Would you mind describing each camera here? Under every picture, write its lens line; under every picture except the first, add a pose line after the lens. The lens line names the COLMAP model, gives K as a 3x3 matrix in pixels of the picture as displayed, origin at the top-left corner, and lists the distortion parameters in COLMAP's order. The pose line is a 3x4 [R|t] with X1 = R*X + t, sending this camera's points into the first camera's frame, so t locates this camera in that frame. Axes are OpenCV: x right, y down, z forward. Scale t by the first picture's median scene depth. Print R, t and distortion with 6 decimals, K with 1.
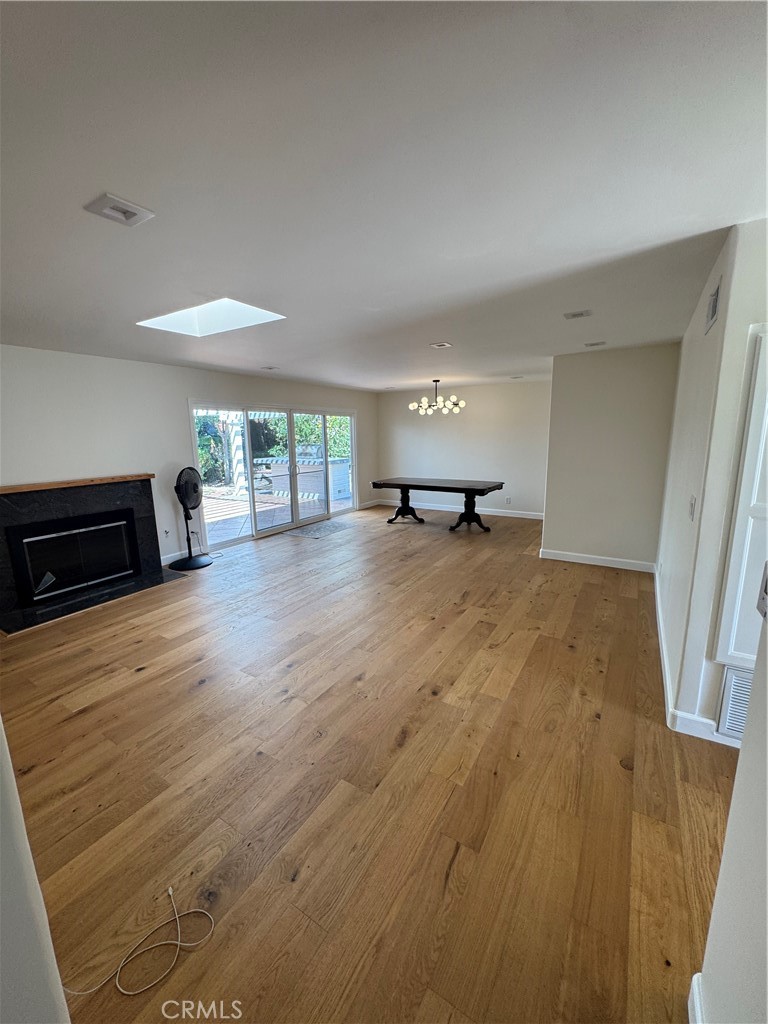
lens RADIAL K [[412.5, 0, 387.1], [0, 412.5, 512.6], [0, 0, 1]] dist [-0.002828, 0.001096]
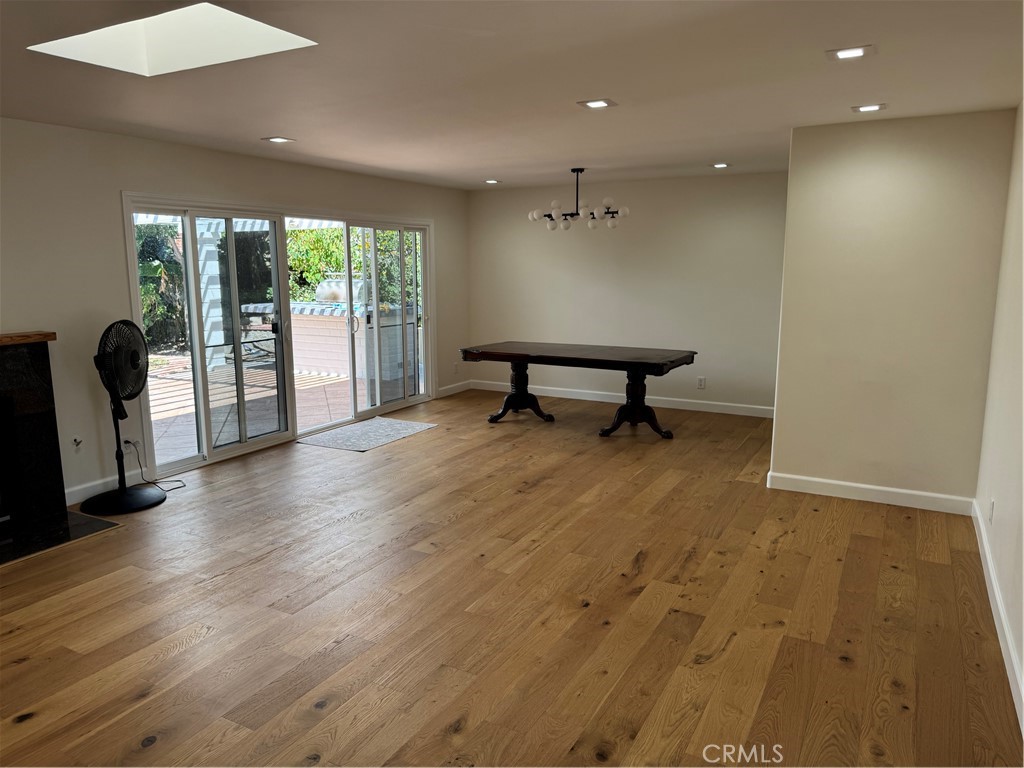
lens RADIAL K [[722.7, 0, 510.9], [0, 722.7, 383.7], [0, 0, 1]] dist [0.056230, -0.064517]
pose [[0.998796, 0.004261, 0.048880, -0.035084], [-0.003136, 0.999729, -0.023074, -0.011220], [-0.048965, 0.022893, 0.998538, 0.046145]]
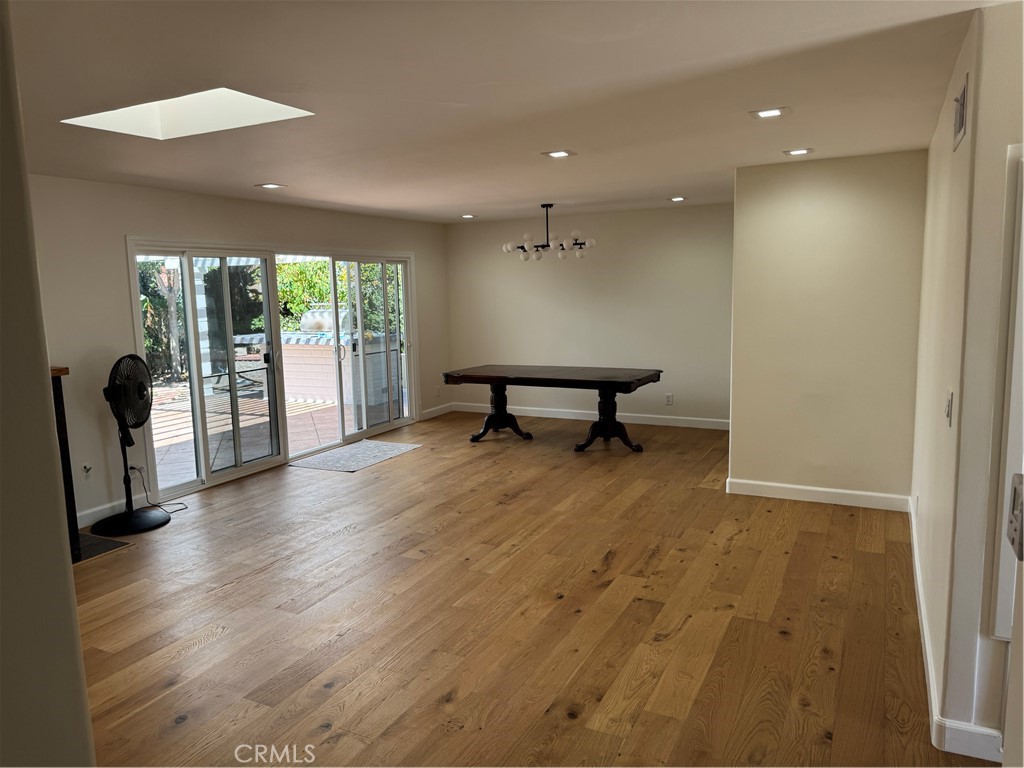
lens RADIAL K [[722.7, 0, 510.9], [0, 722.7, 381.0], [0, 0, 1]] dist [0.056230, -0.064517]
pose [[0.996992, -0.019742, 0.074953, -0.035715], [0.024154, 0.998000, -0.058421, -0.000781], [-0.073650, 0.060056, 0.995474, -0.082855]]
